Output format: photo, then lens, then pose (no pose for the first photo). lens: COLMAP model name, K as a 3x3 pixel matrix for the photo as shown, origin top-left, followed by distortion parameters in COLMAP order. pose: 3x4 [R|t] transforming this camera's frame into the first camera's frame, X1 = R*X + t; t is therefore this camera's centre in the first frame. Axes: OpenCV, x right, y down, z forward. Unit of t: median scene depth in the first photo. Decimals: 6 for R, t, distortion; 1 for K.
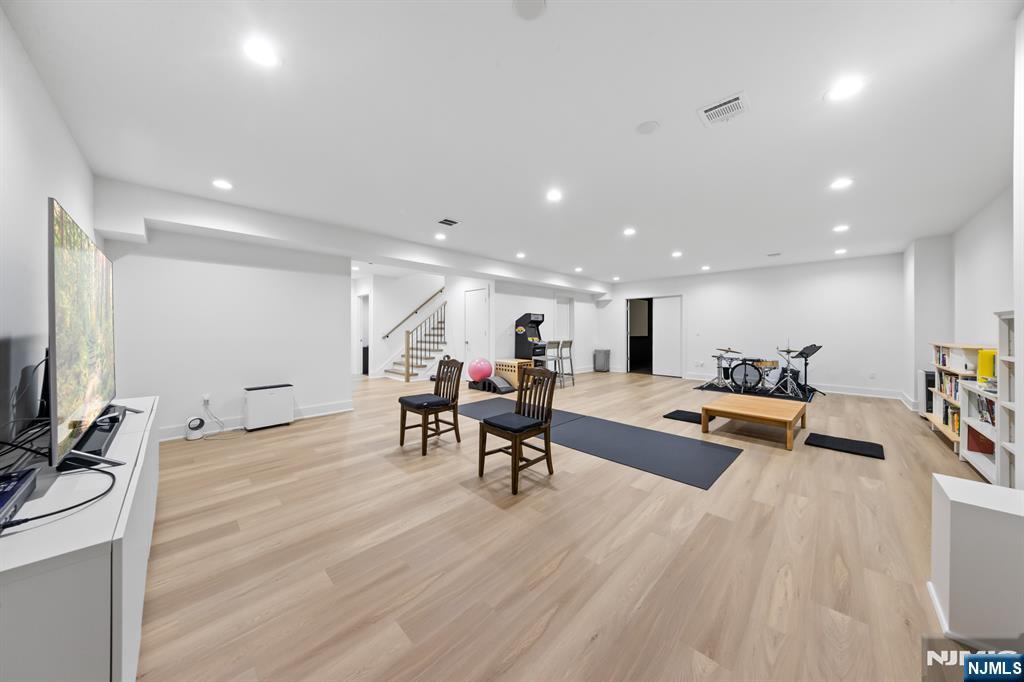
lens RADIAL K [[327.9, 0, 514.6], [0, 327.9, 331.8], [0, 0, 1]] dist [-0.000606, -0.000064]
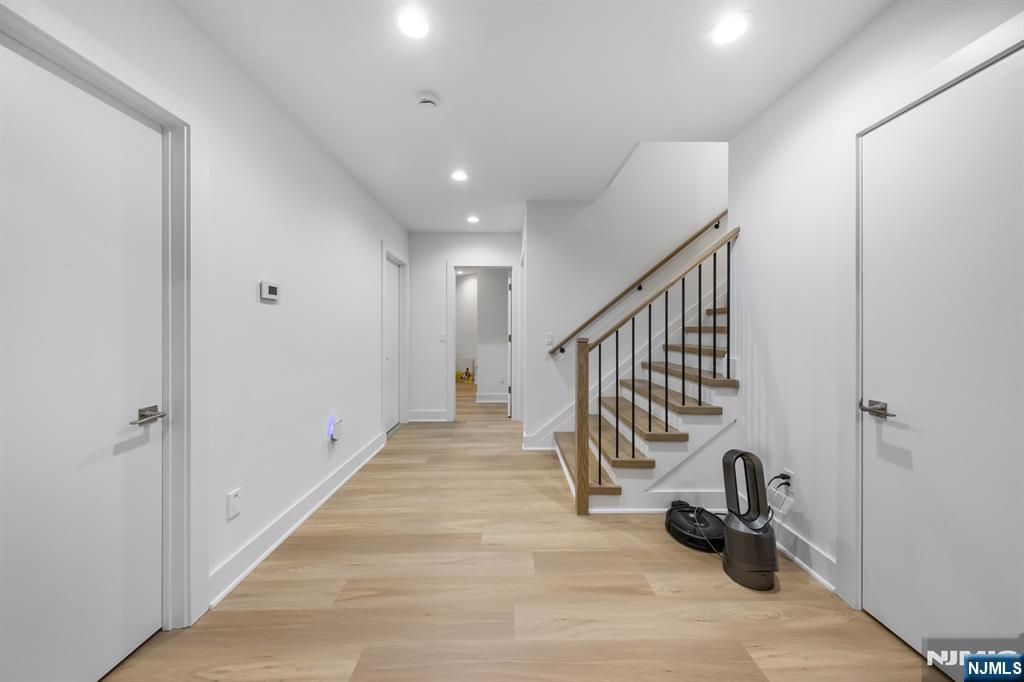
lens RADIAL K [[327.9, 0, 515.2], [0, 327.9, 332.6], [0, 0, 1]] dist [-0.000606, -0.000064]
pose [[0.713986, 0.000751, -0.700160, -0.149269], [-0.001977, 0.999998, -0.000943, -0.007074], [0.700158, 0.002057, 0.713985, 0.681303]]
